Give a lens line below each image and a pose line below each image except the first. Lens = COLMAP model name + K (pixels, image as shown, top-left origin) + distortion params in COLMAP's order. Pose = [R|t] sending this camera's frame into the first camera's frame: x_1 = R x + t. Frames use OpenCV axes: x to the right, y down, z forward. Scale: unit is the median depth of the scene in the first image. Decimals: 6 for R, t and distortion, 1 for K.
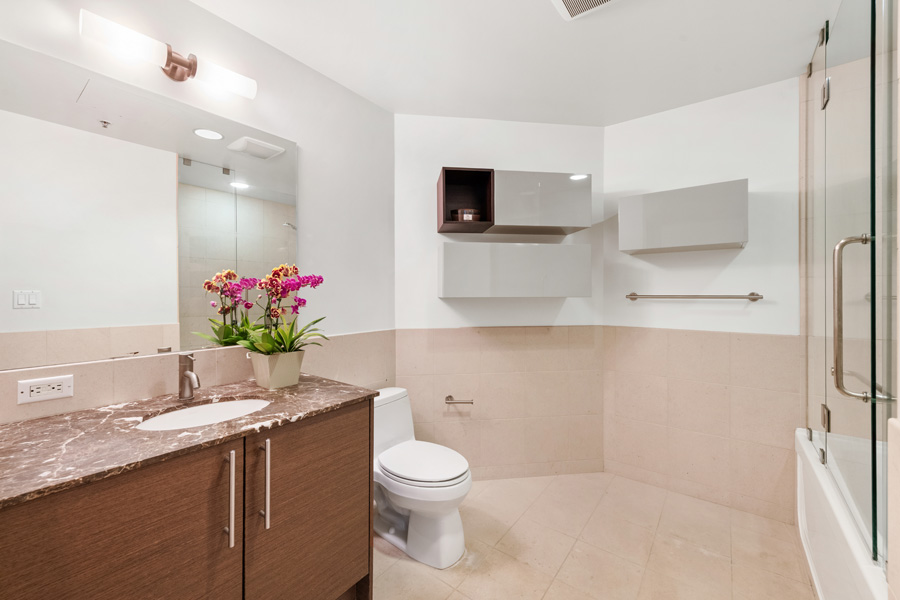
lens RADIAL K [[357.1, 0, 450.0], [0, 357.1, 300.0], [0, 0, 1]] dist [0.002326, 0.000029]
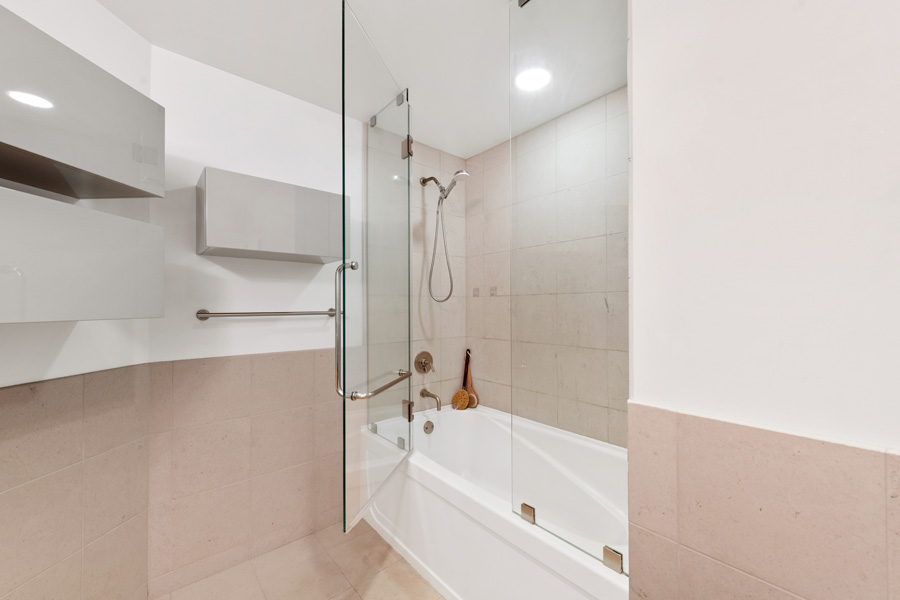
lens RADIAL K [[357.1, 0, 450.0], [0, 357.1, 300.0], [0, 0, 1]] dist [0.002326, 0.000029]
pose [[0.203621, 0.007508, 0.979021, -0.078784], [0.014284, 0.999841, -0.010638, -0.026097], [-0.978945, 0.016151, 0.203482, 0.408056]]
